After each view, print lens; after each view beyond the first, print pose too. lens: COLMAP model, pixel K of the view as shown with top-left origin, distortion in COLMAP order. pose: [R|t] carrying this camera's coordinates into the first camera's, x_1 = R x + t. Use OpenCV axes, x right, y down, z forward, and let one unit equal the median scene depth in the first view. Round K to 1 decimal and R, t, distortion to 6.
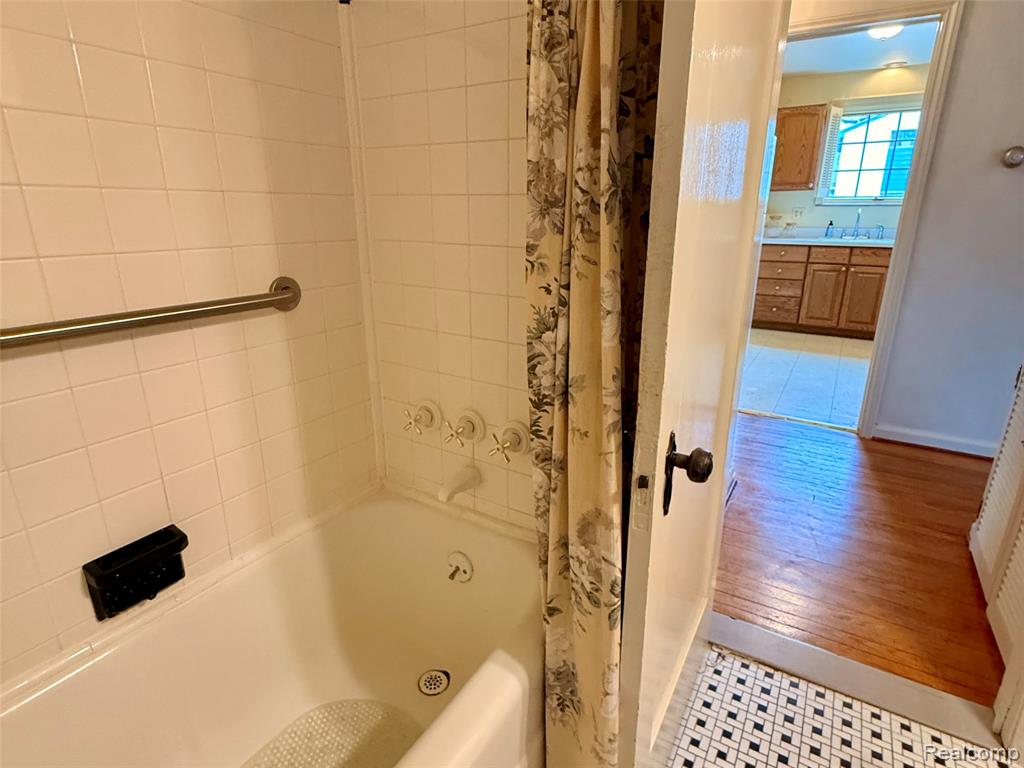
lens RADIAL K [[542.6, 0, 510.1], [0, 542.6, 380.6], [0, 0, 1]] dist [-0.001824, -0.000725]
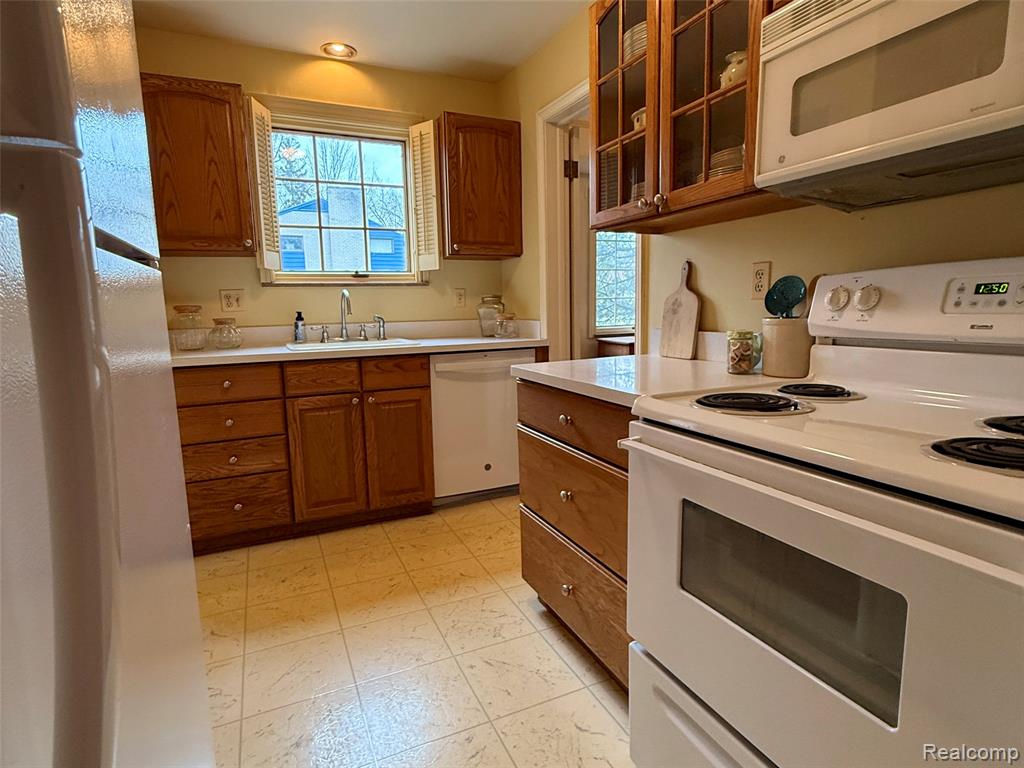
lens RADIAL K [[542.6, 0, 514.7], [0, 542.6, 382.7], [0, 0, 1]] dist [-0.001824, -0.000725]
pose [[0.548064, -0.128447, 0.826515, 0.397439], [0.270151, 0.962363, -0.029579, -0.238609], [-0.791609, 0.239495, 0.562137, 0.844357]]
